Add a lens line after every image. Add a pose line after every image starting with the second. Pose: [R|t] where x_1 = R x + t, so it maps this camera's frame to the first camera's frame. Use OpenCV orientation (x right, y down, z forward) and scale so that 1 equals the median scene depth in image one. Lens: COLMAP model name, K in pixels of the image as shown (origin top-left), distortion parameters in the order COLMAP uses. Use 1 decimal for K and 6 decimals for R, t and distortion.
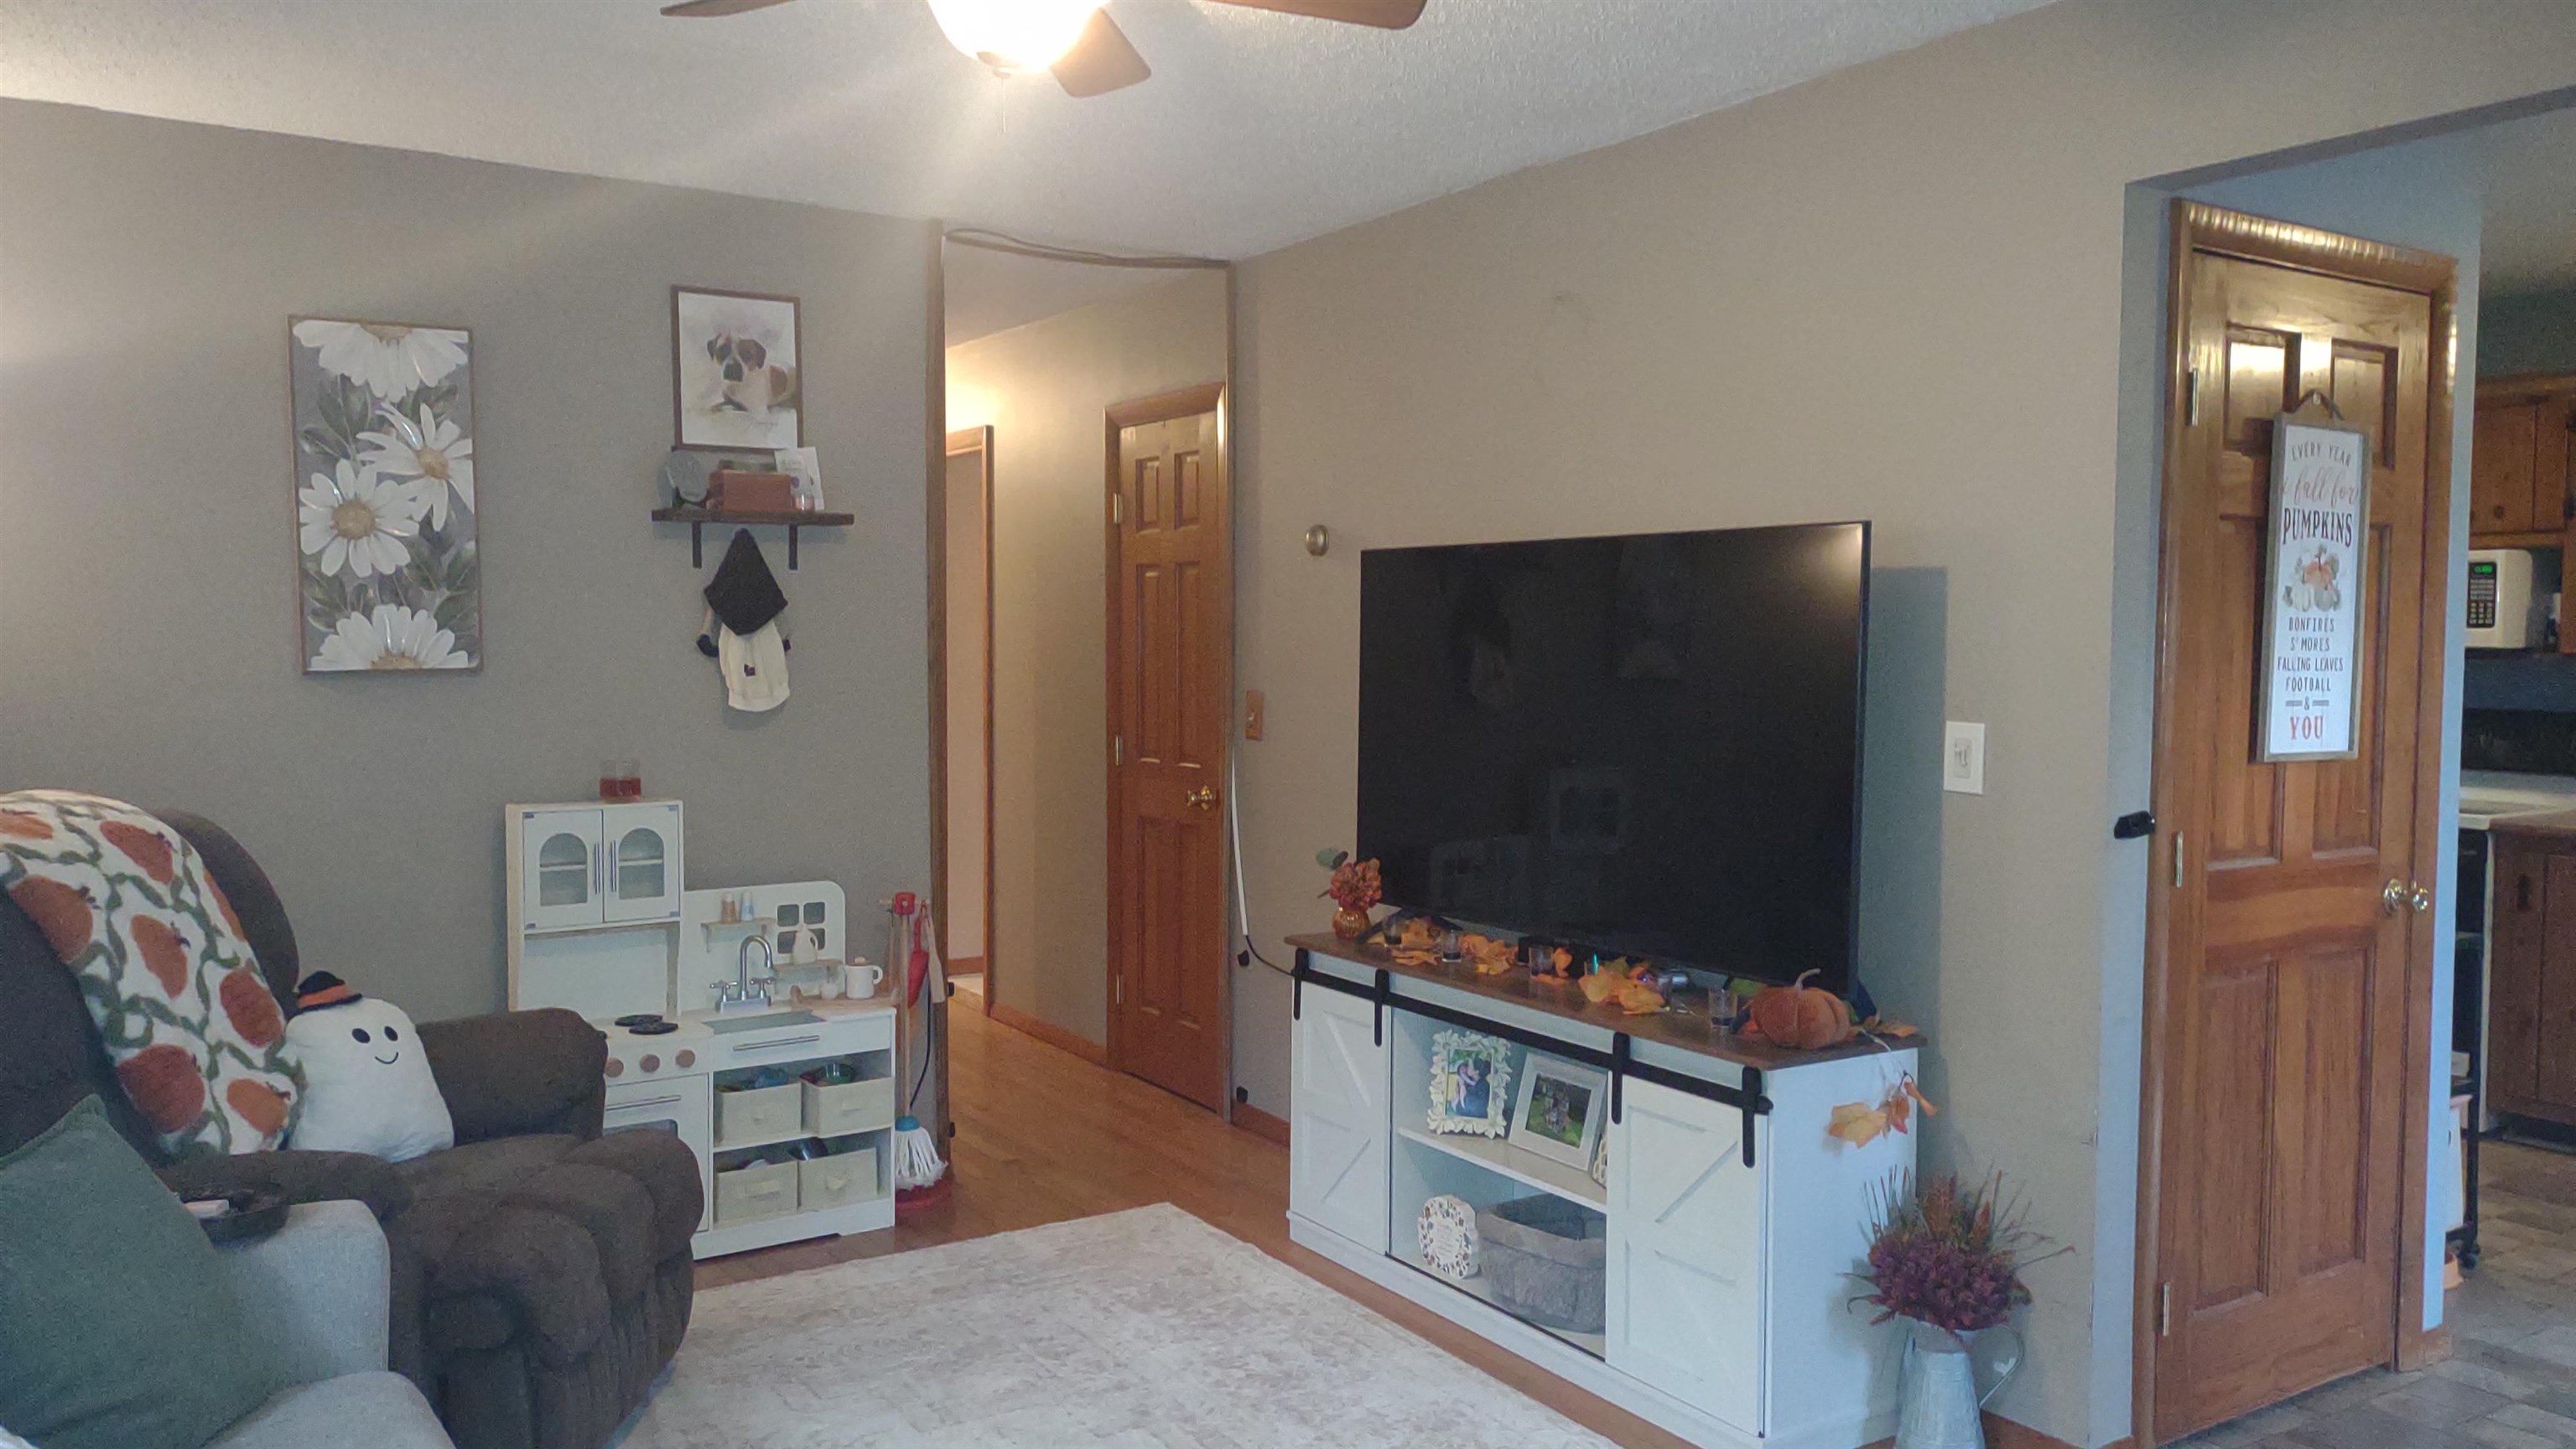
lens RADIAL K [[1910.2, 0, 1286.2], [0, 1910.2, 724.0], [0, 0, 1]] dist [0.009180, 0.002781]
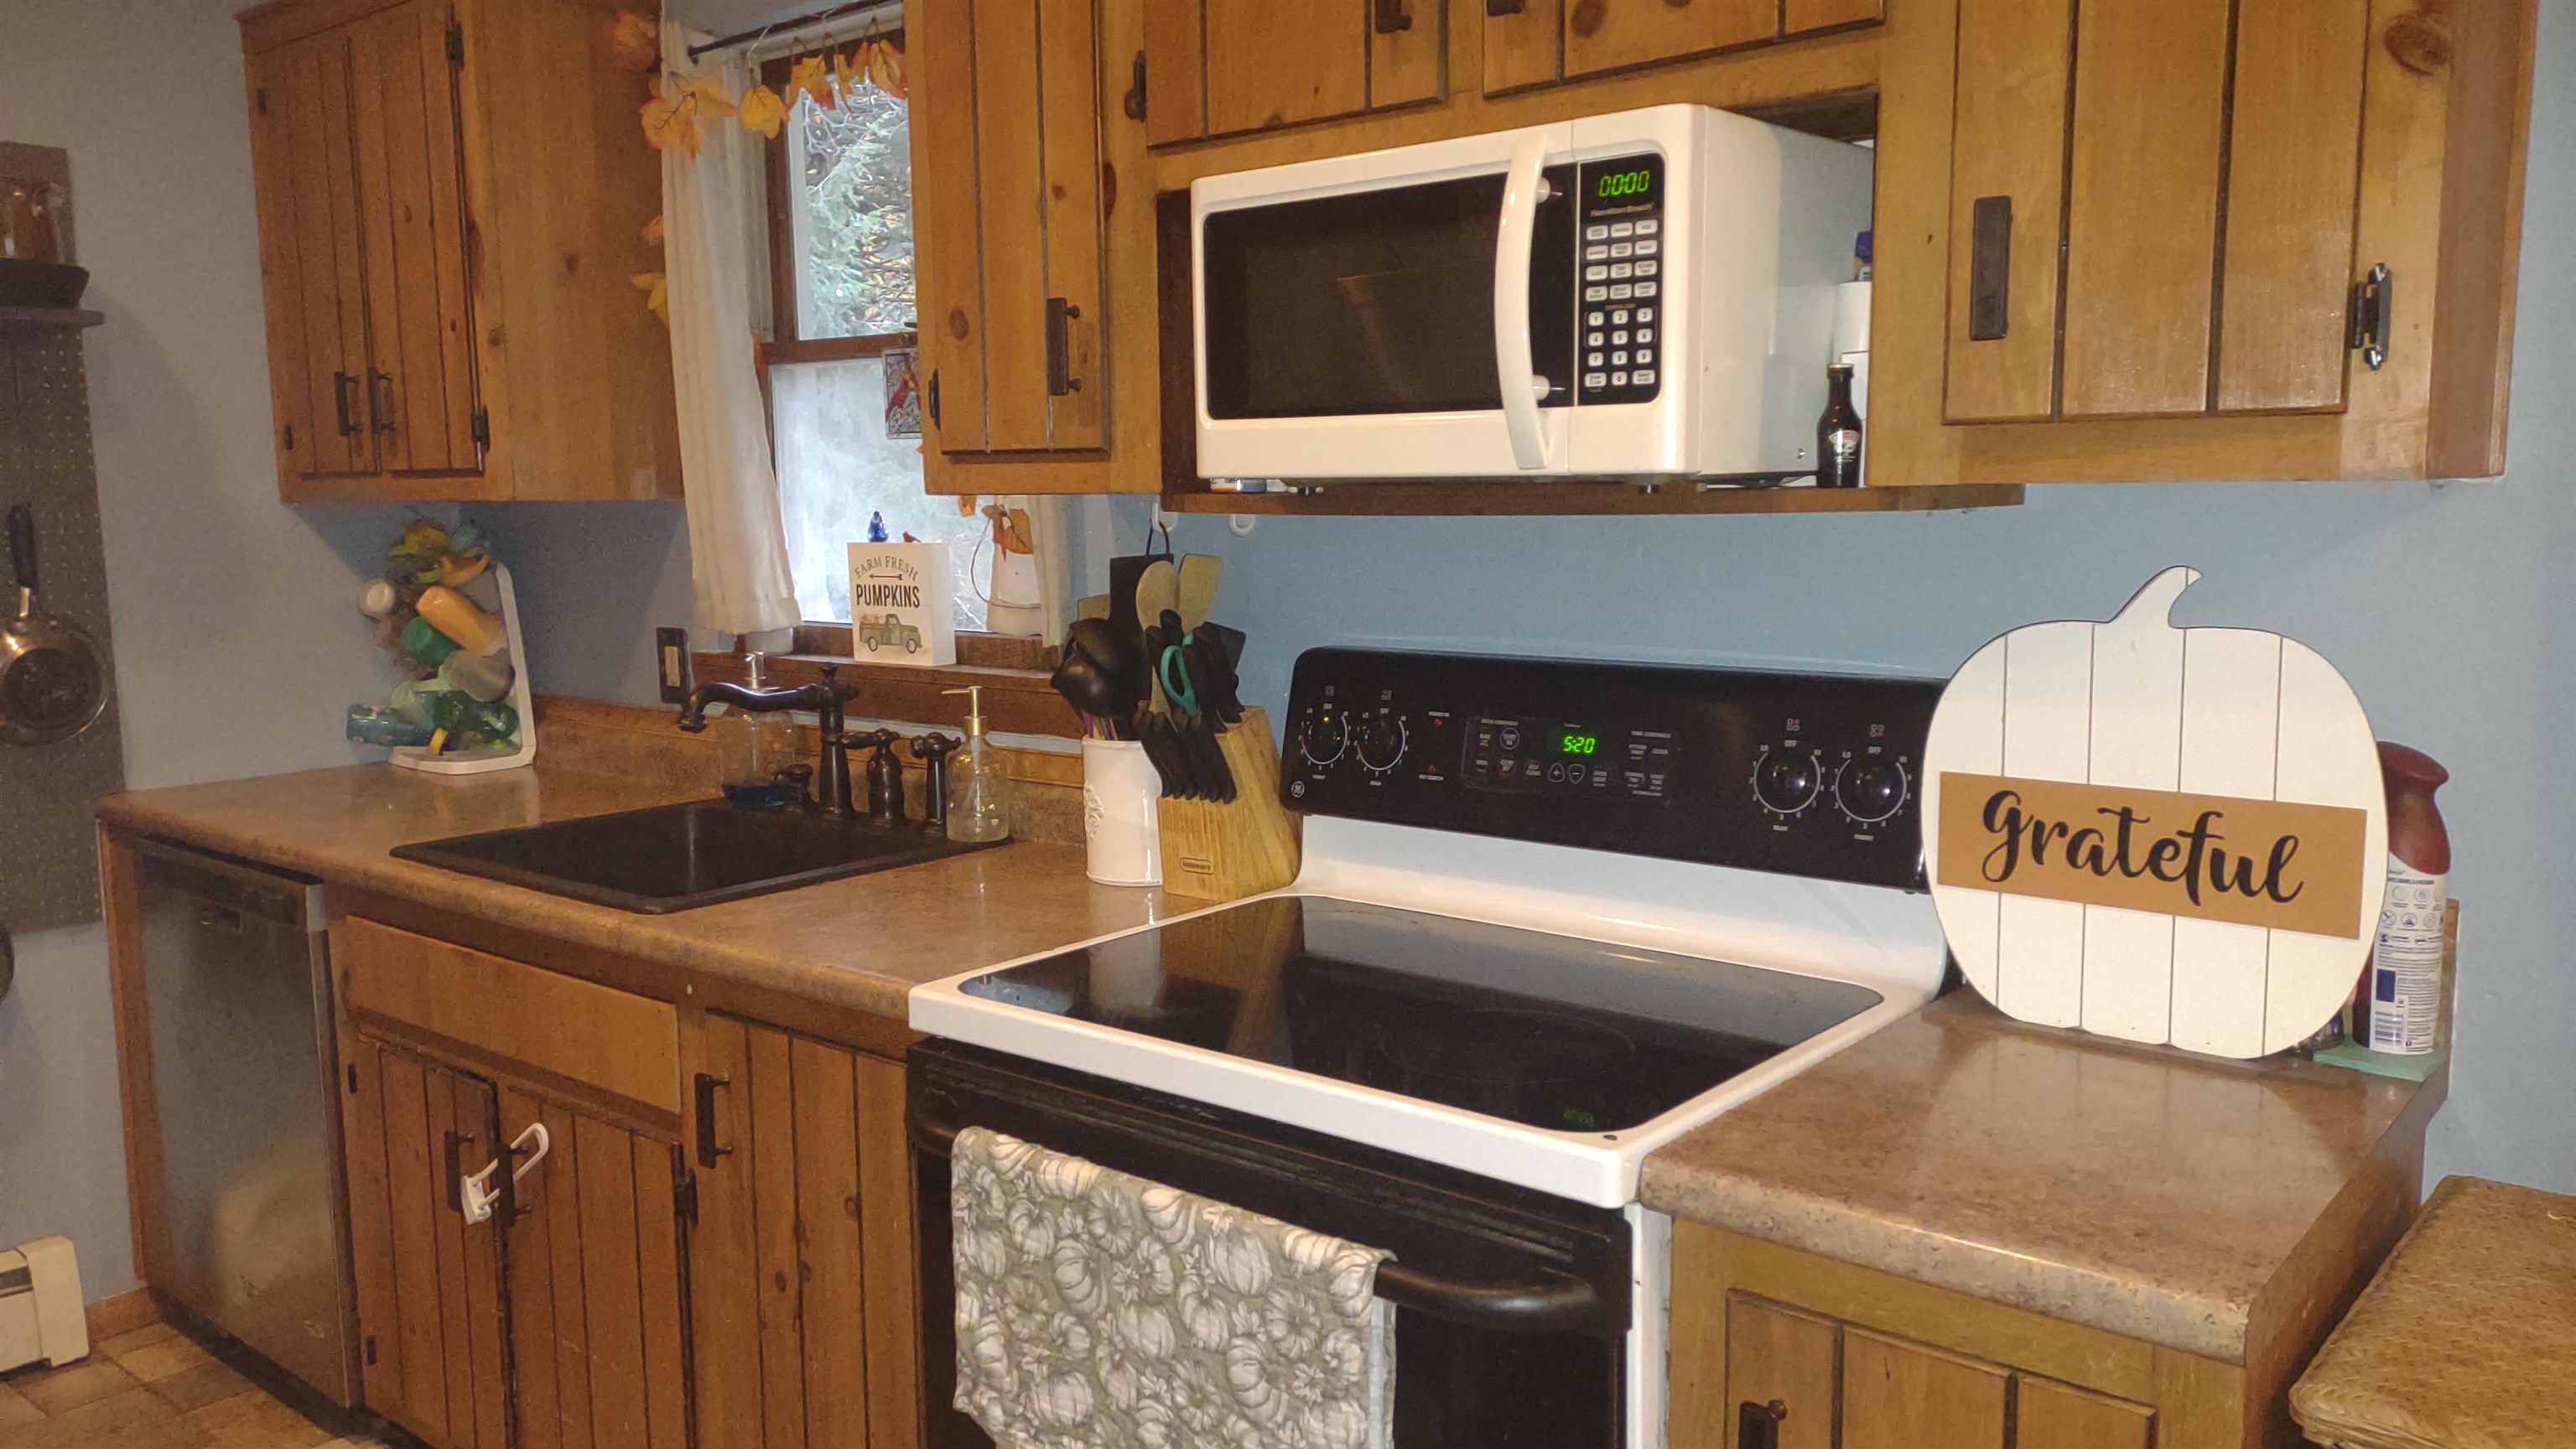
lens RADIAL K [[1910.2, 0, 1288.8], [0, 1910.2, 726.1], [0, 0, 1]] dist [0.009180, 0.002781]
pose [[0.952412, -0.051718, 0.300395, 0.498266], [0.029248, 0.996459, 0.078826, -0.027732], [-0.303408, -0.066288, 0.950552, 0.759141]]
